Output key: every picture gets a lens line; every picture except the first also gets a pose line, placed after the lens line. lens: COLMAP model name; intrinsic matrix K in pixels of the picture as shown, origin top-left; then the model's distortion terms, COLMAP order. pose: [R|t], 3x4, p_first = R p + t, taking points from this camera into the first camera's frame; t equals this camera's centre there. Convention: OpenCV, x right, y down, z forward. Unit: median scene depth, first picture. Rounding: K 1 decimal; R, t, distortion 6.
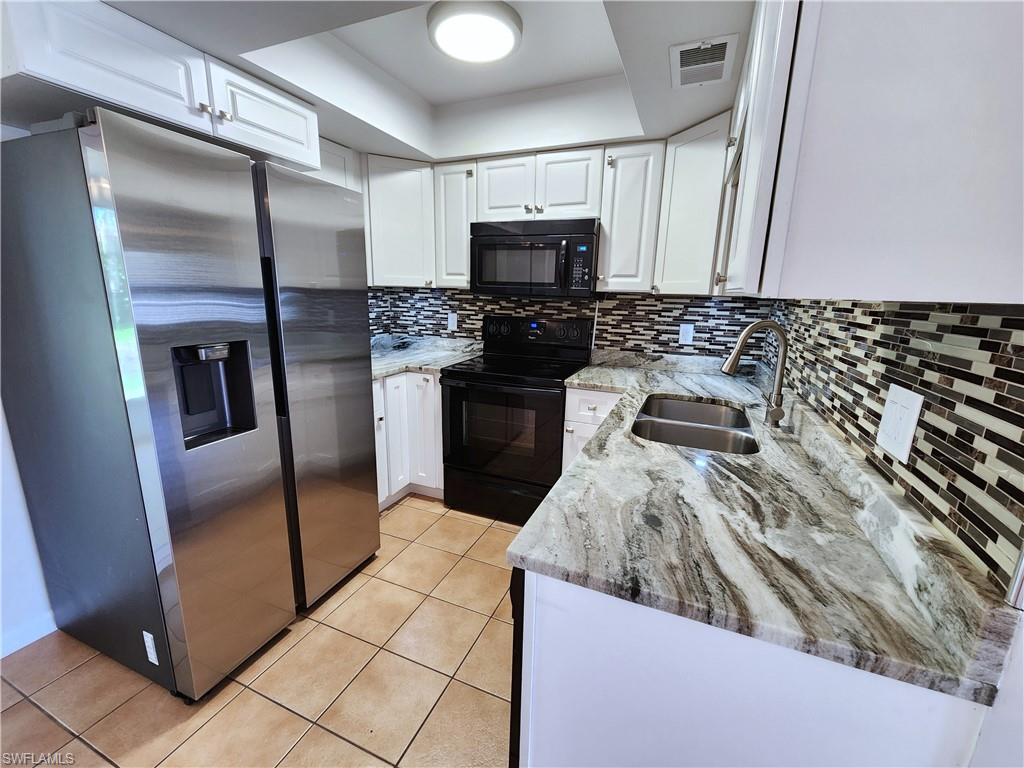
lens RADIAL K [[421.4, 0, 511.0], [0, 421.4, 384.6], [0, 0, 1]] dist [0.003107, -0.000438]
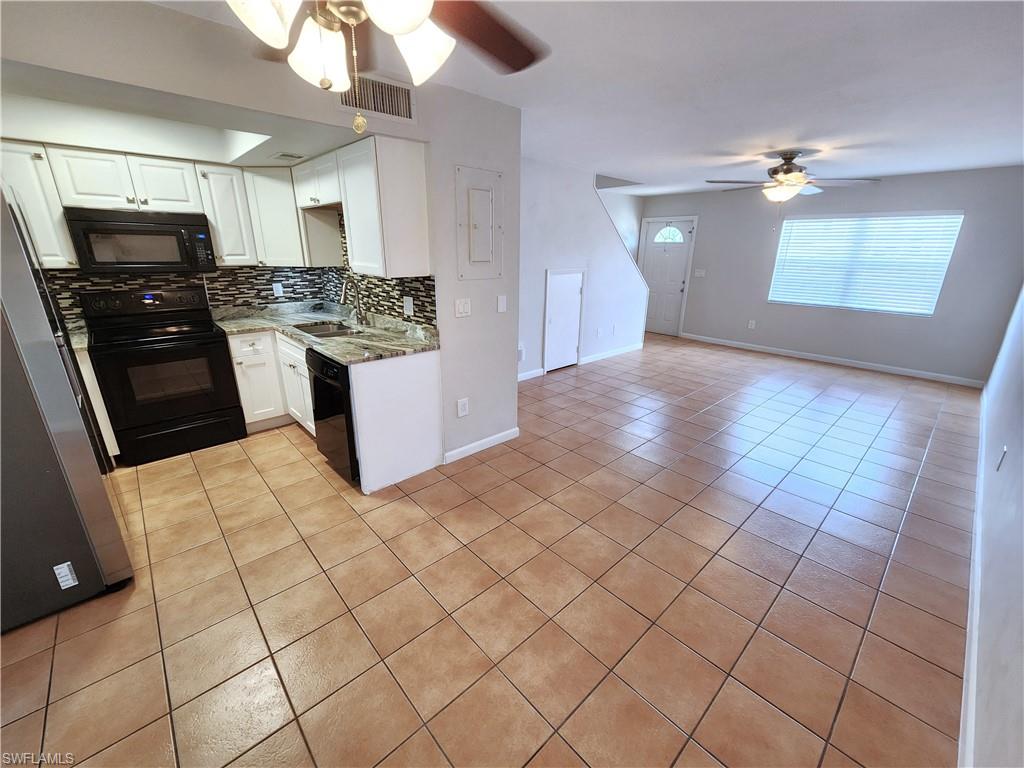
lens RADIAL K [[421.4, 0, 513.8], [0, 421.4, 384.9], [0, 0, 1]] dist [0.003107, -0.000438]
pose [[0.417708, -0.303043, 0.856554, -0.698561], [0.196590, 0.950551, 0.240429, 0.012796], [-0.887058, 0.067960, 0.456628, -0.494230]]
